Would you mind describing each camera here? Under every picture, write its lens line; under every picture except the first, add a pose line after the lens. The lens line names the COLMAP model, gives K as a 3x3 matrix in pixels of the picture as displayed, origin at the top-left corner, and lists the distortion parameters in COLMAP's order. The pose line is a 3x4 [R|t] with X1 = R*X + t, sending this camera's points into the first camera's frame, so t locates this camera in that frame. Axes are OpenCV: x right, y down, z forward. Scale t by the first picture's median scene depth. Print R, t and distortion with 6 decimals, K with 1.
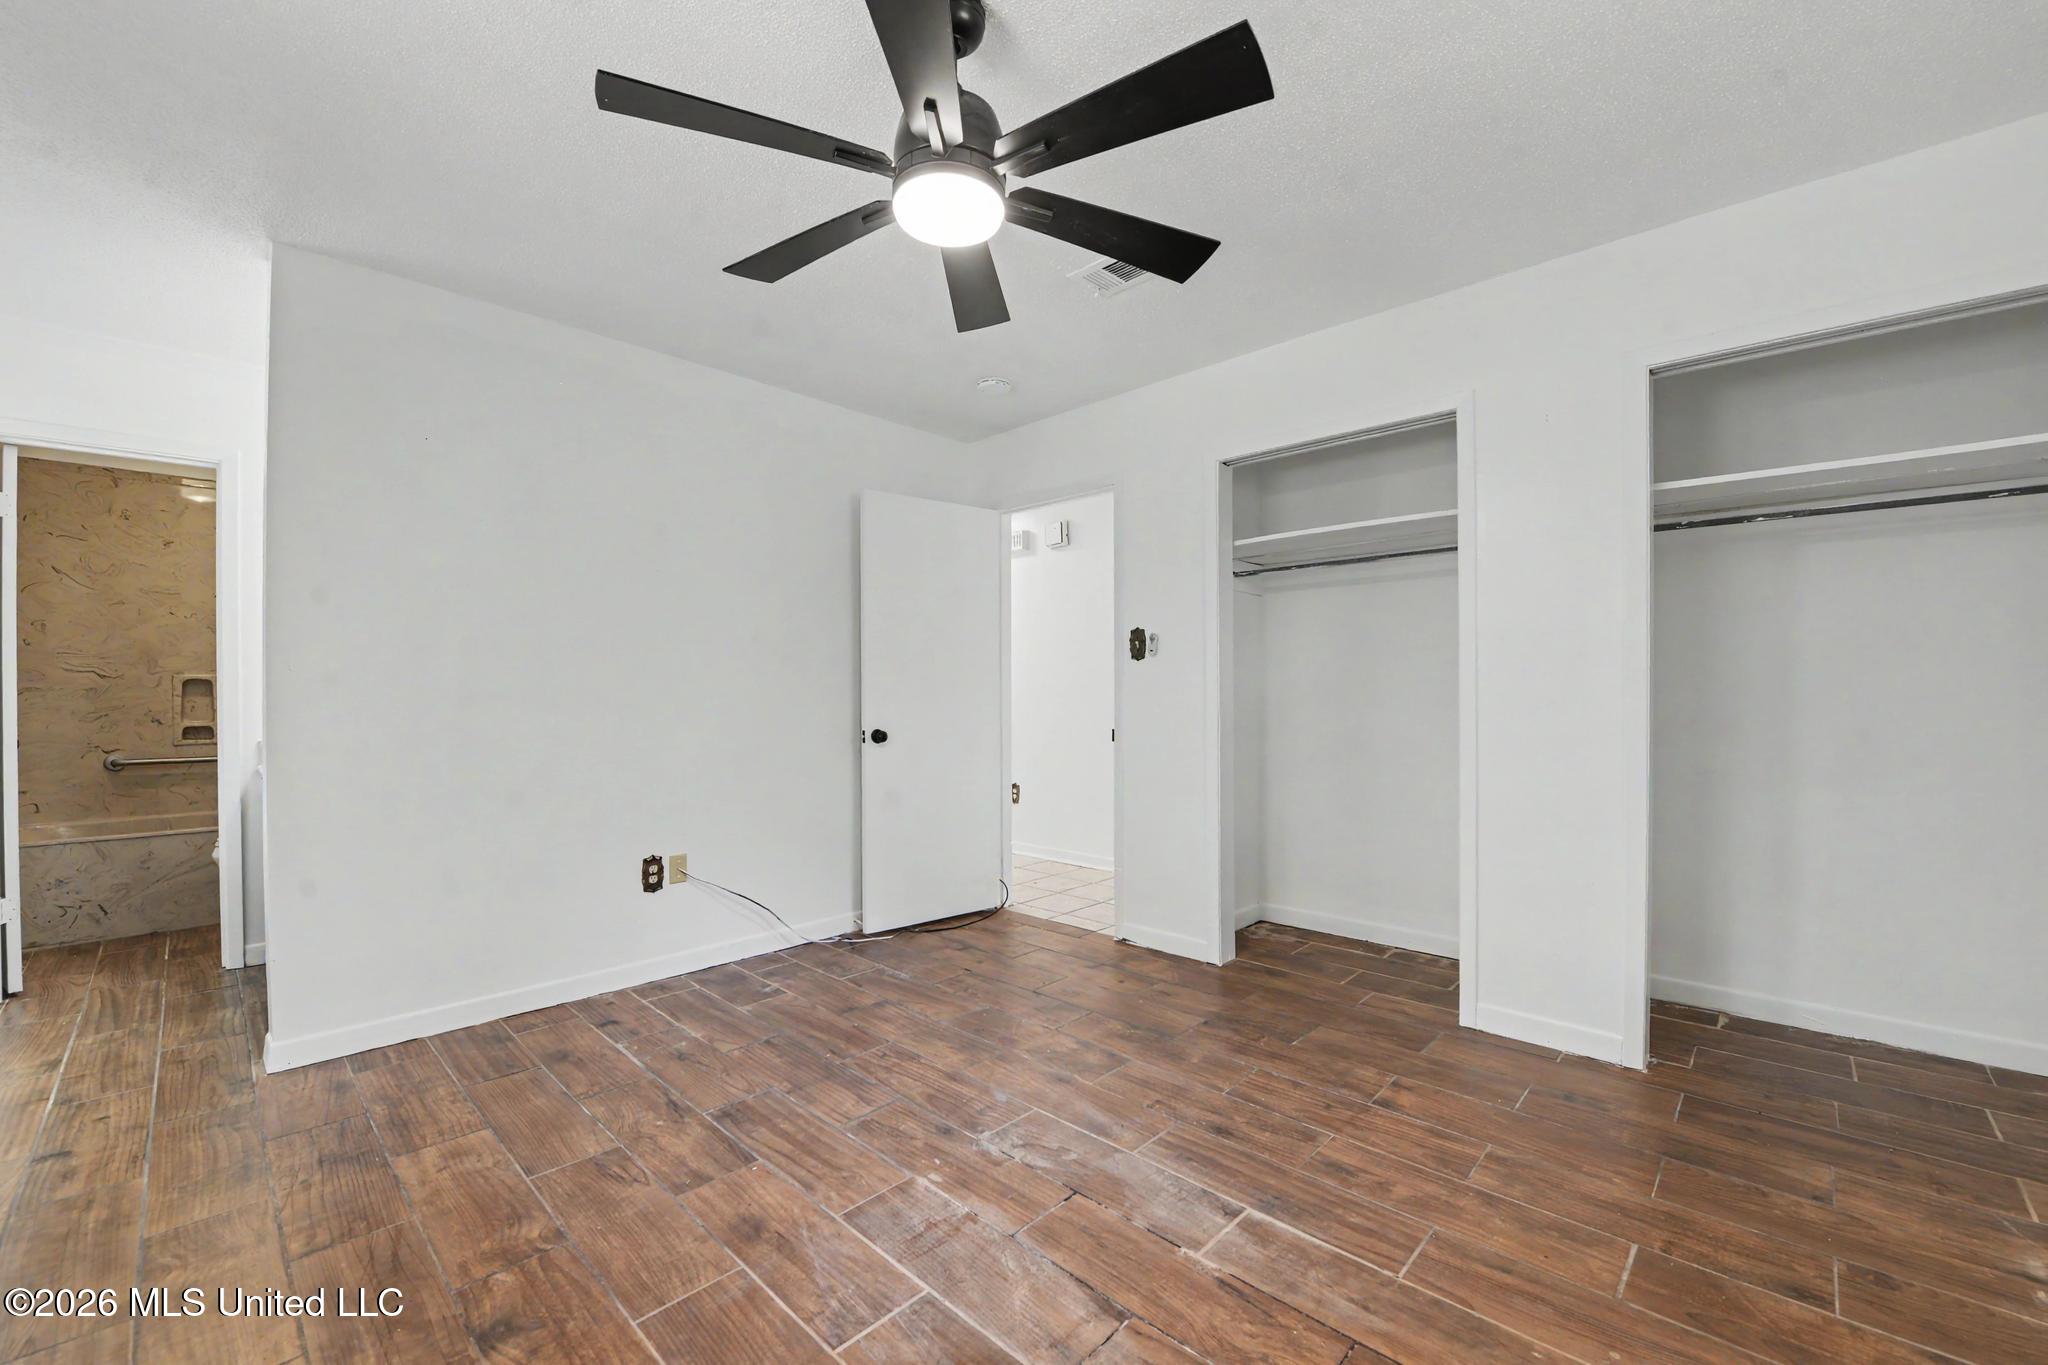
lens RADIAL K [[820.8, 0, 1019.4], [0, 820.8, 683.6], [0, 0, 1]] dist [-0.016365, -0.000883]
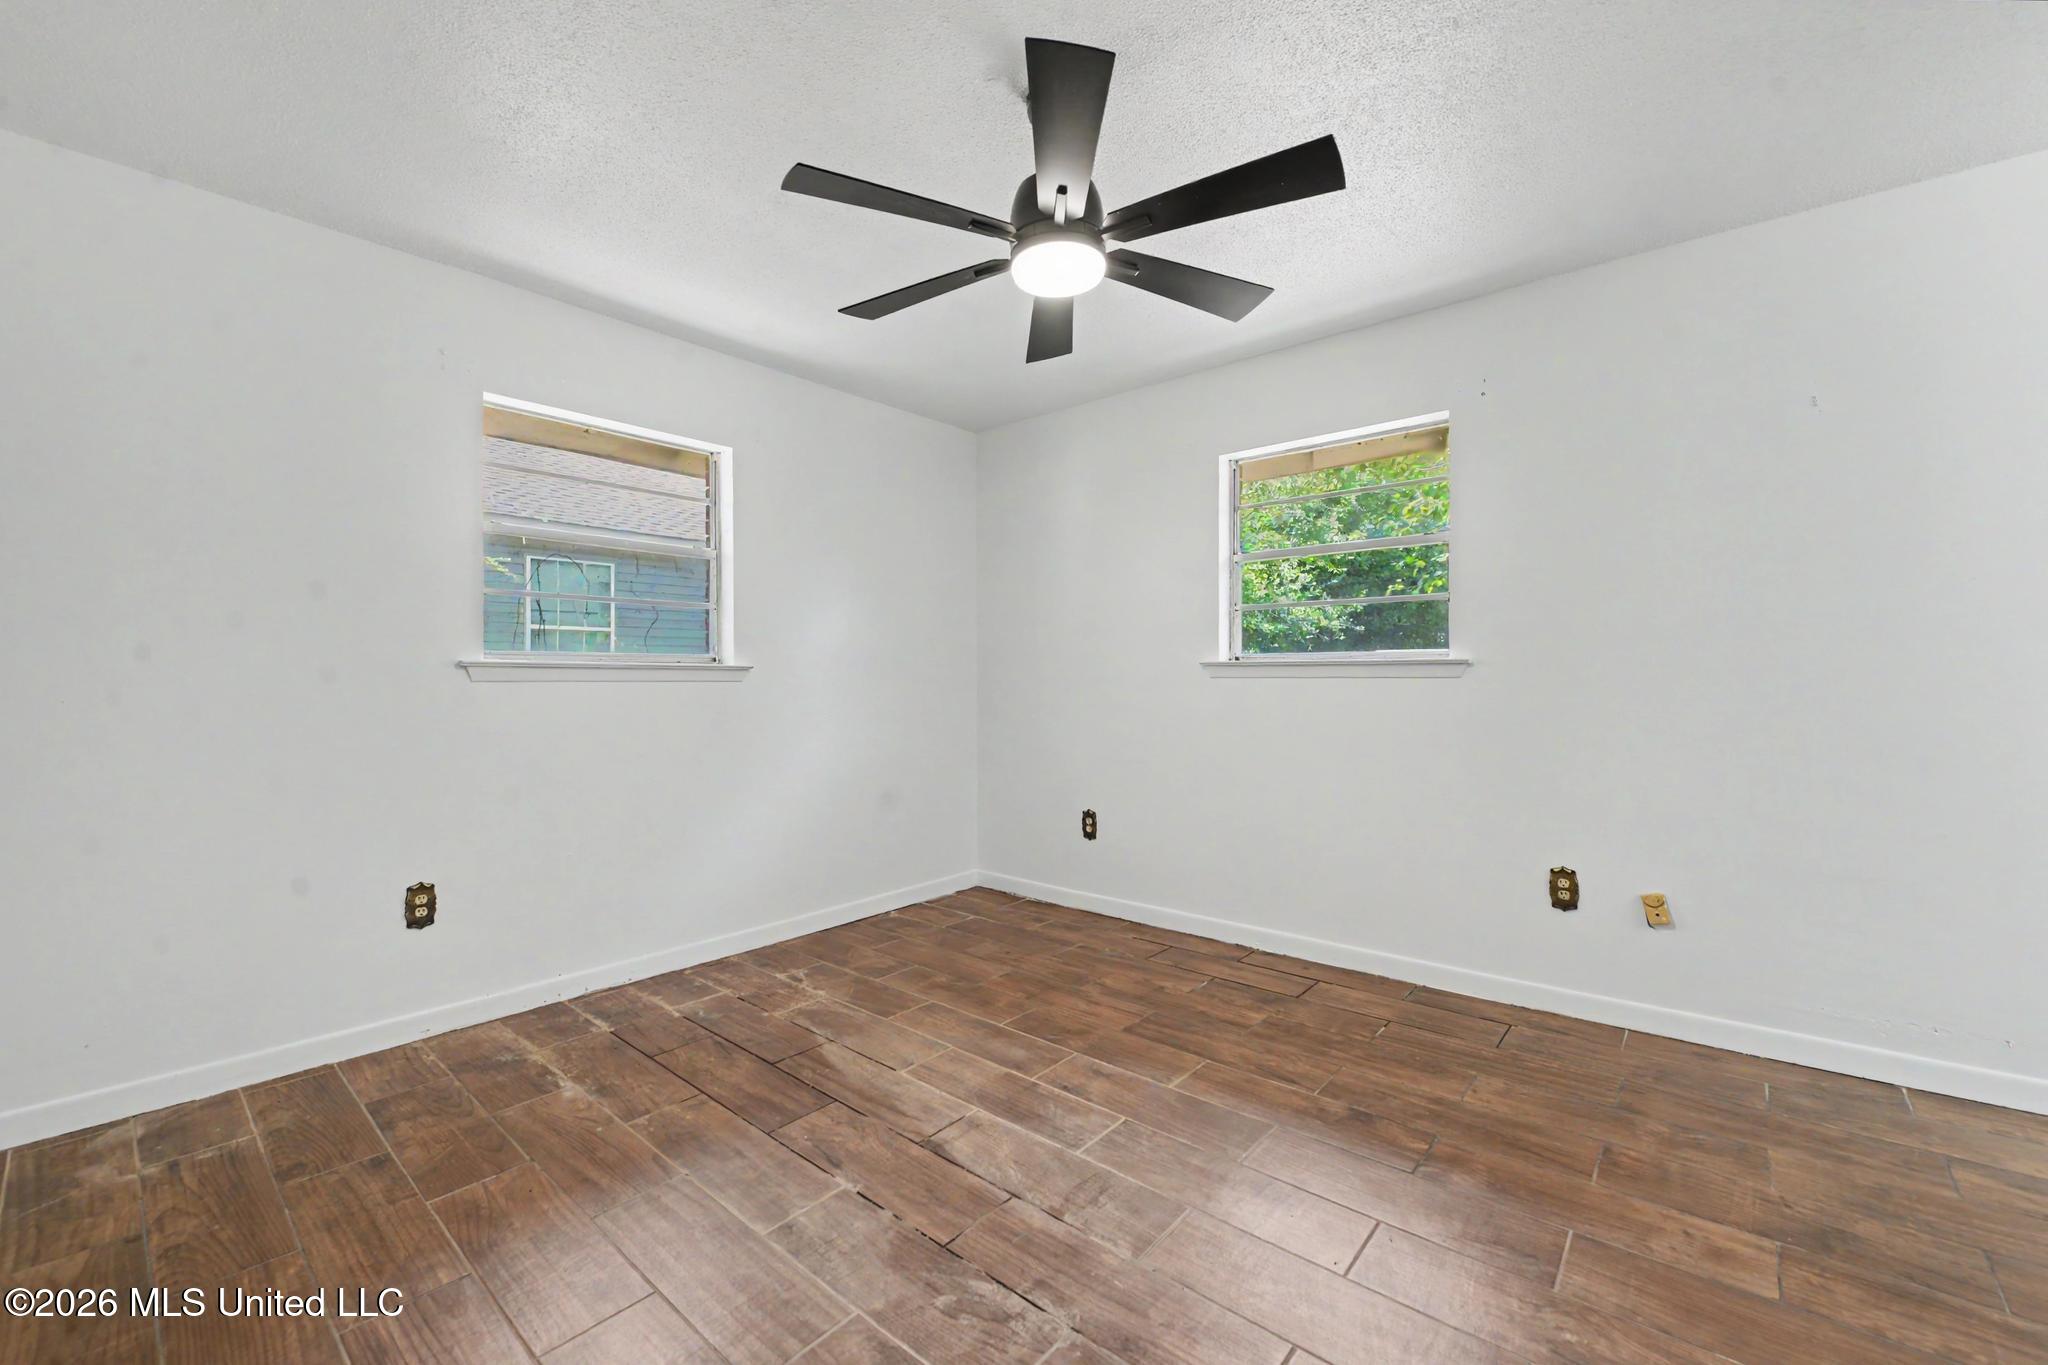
lens RADIAL K [[820.8, 0, 1019.4], [0, 820.8, 683.6], [0, 0, 1]] dist [-0.016365, -0.000883]
pose [[-0.998354, 0.007143, -0.056908, 0.033684], [0.007319, 0.999969, -0.002885, 0.017714], [0.056885, -0.003296, -0.998375, 1.806115]]
